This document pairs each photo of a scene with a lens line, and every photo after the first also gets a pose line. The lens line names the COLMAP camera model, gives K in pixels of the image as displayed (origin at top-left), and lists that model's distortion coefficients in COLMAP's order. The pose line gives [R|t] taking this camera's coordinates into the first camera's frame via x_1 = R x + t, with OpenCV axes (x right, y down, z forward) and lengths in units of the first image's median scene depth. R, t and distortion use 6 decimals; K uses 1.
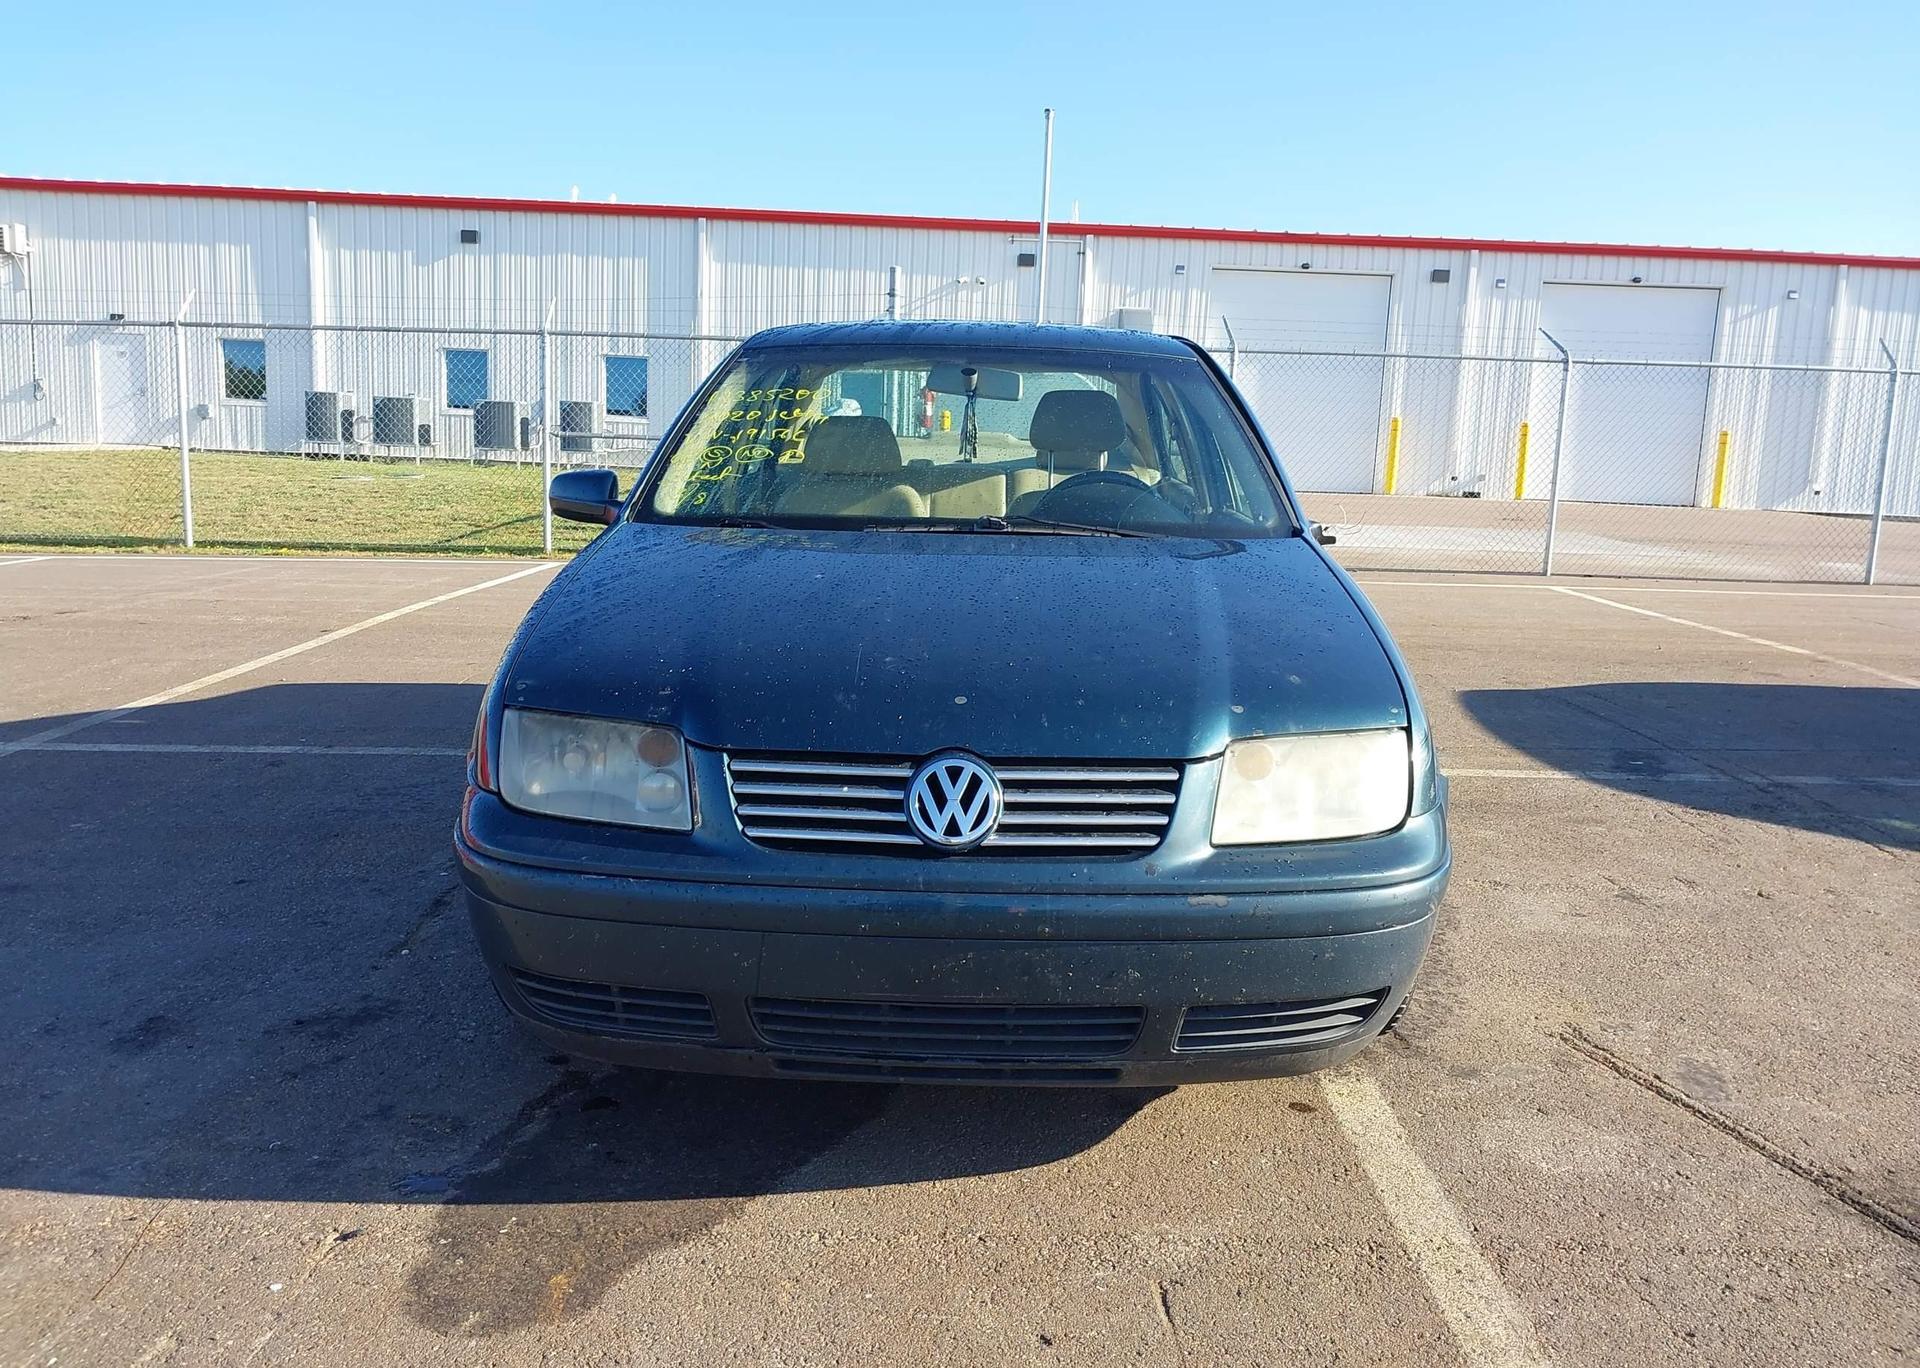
lens RADIAL K [[1516.3, 0, 976.0], [0, 1516.3, 680.5], [0, 0, 1]] dist [0.058642, -0.097245]
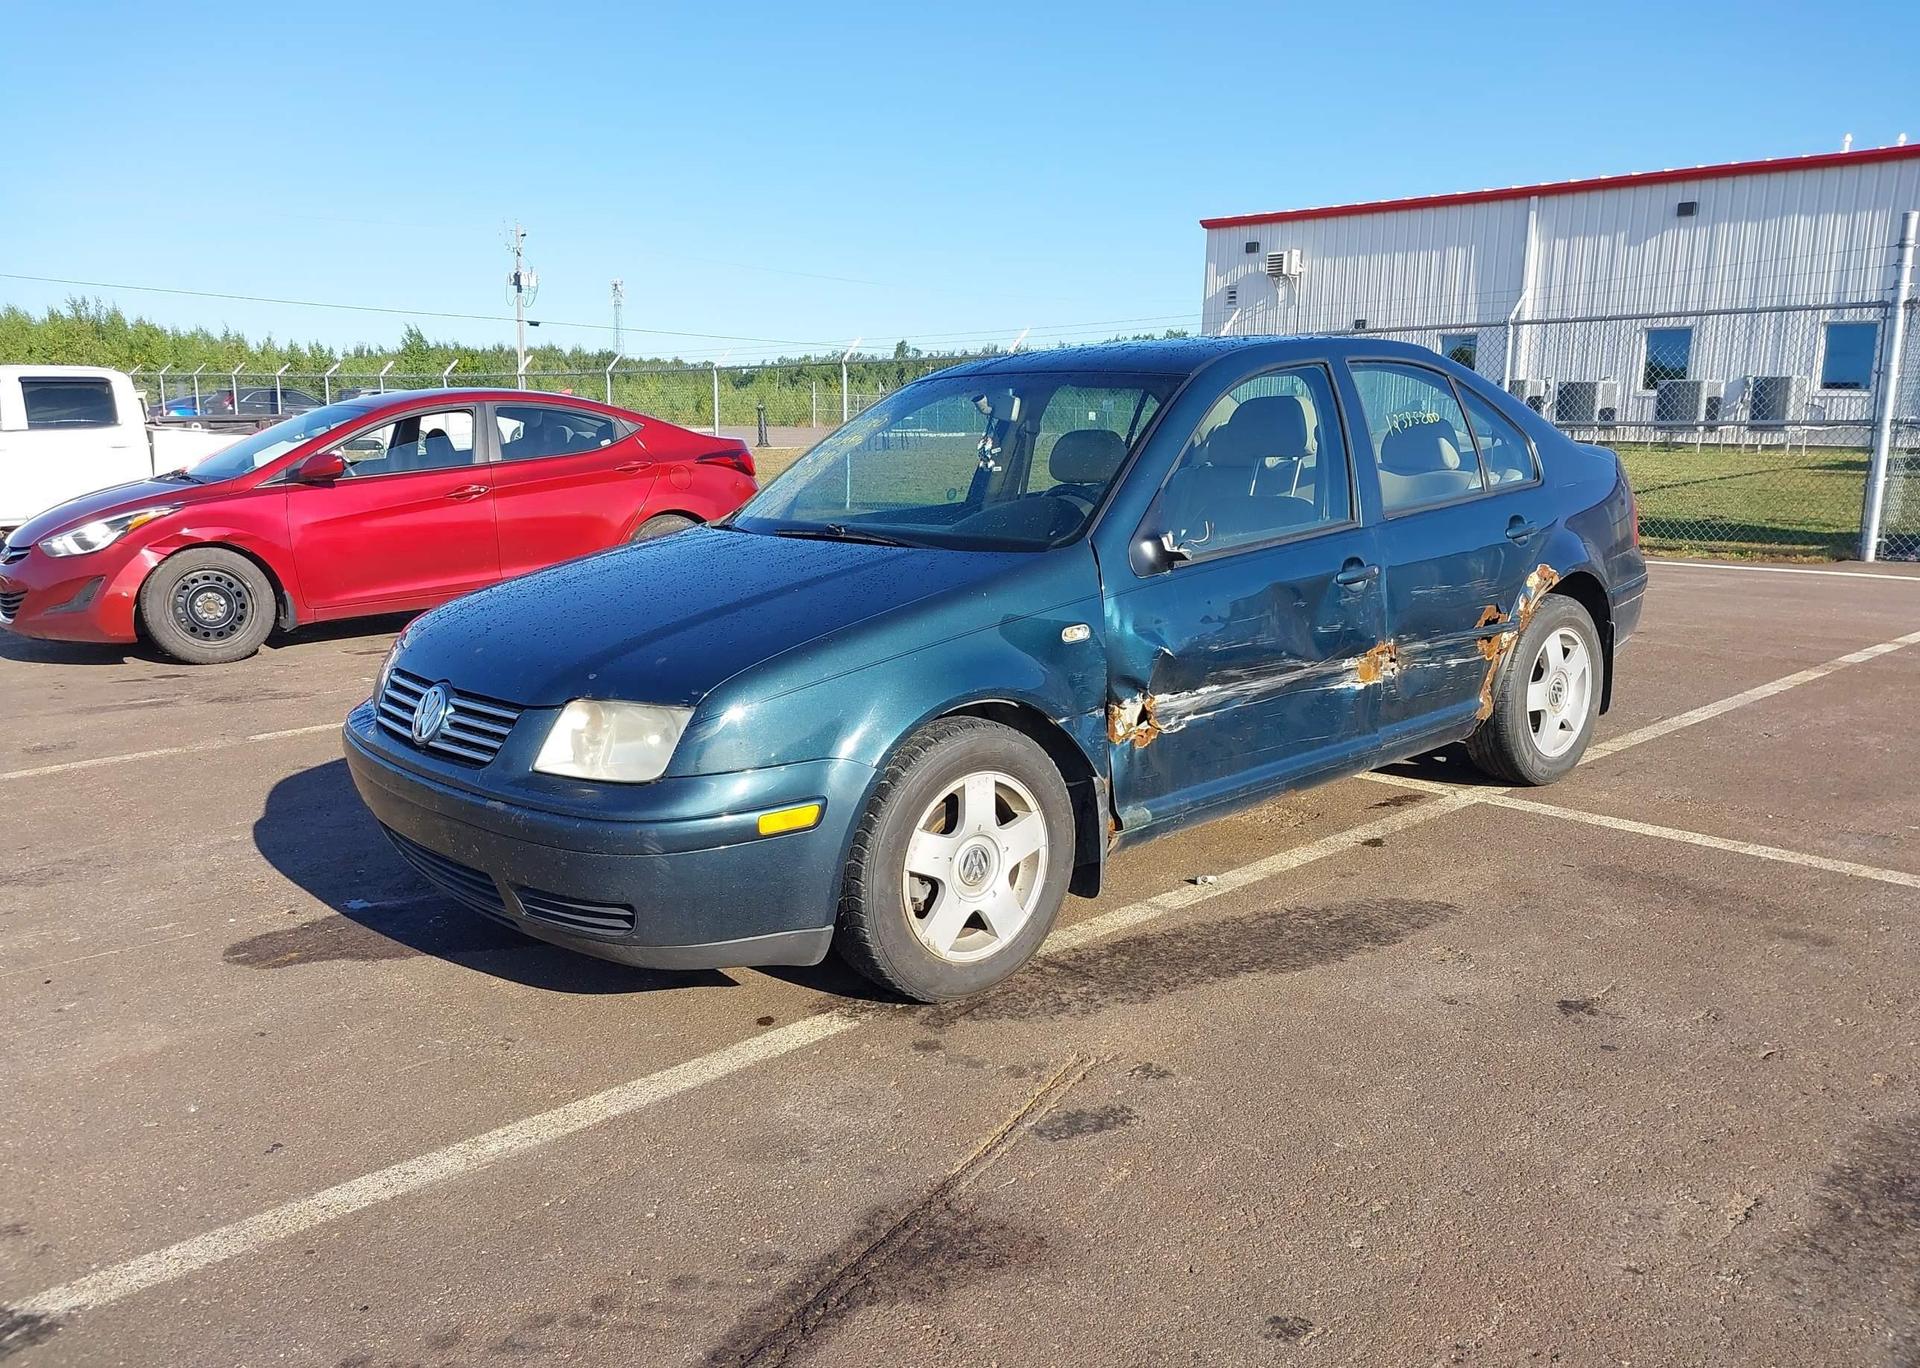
lens RADIAL K [[1516.3, 0, 958.2], [0, 1516.3, 681.3], [0, 0, 1]] dist [0.058642, -0.097245]
pose [[0.657253, 0.100071, -0.746997, 0.115618], [-0.091776, 0.994397, 0.052464, -0.005093], [0.748061, 0.034074, 0.662754, 0.033786]]
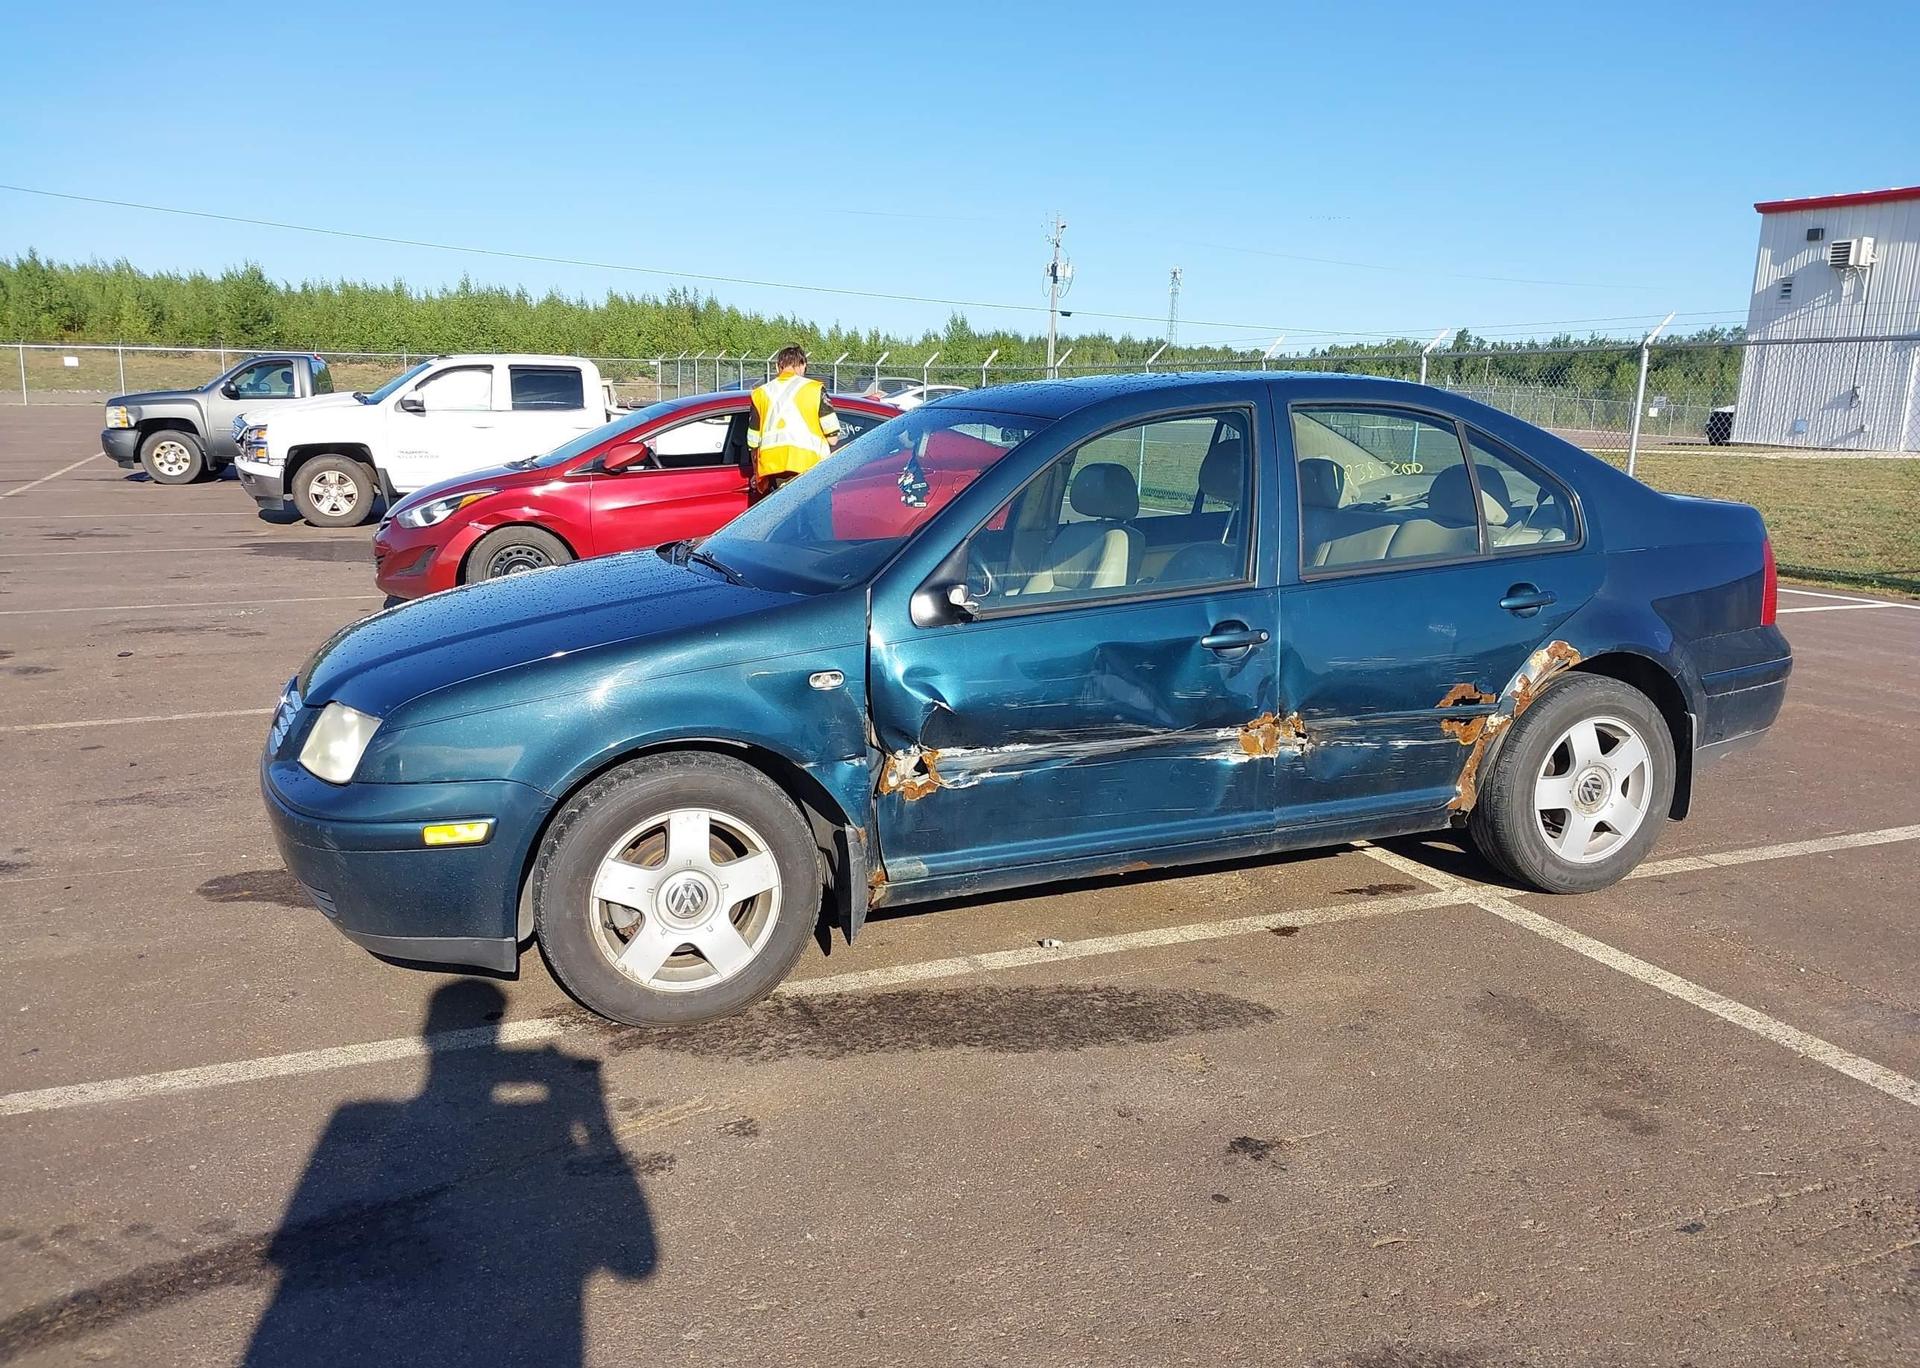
lens RADIAL K [[1516.3, 0, 956.2], [0, 1516.3, 676.0], [0, 0, 1]] dist [0.058642, -0.097245]
pose [[0.353208, 0.149455, -0.923530, 0.139566], [-0.154115, 0.982966, 0.100132, -0.014803], [0.922764, 0.106962, 0.370224, 0.074808]]
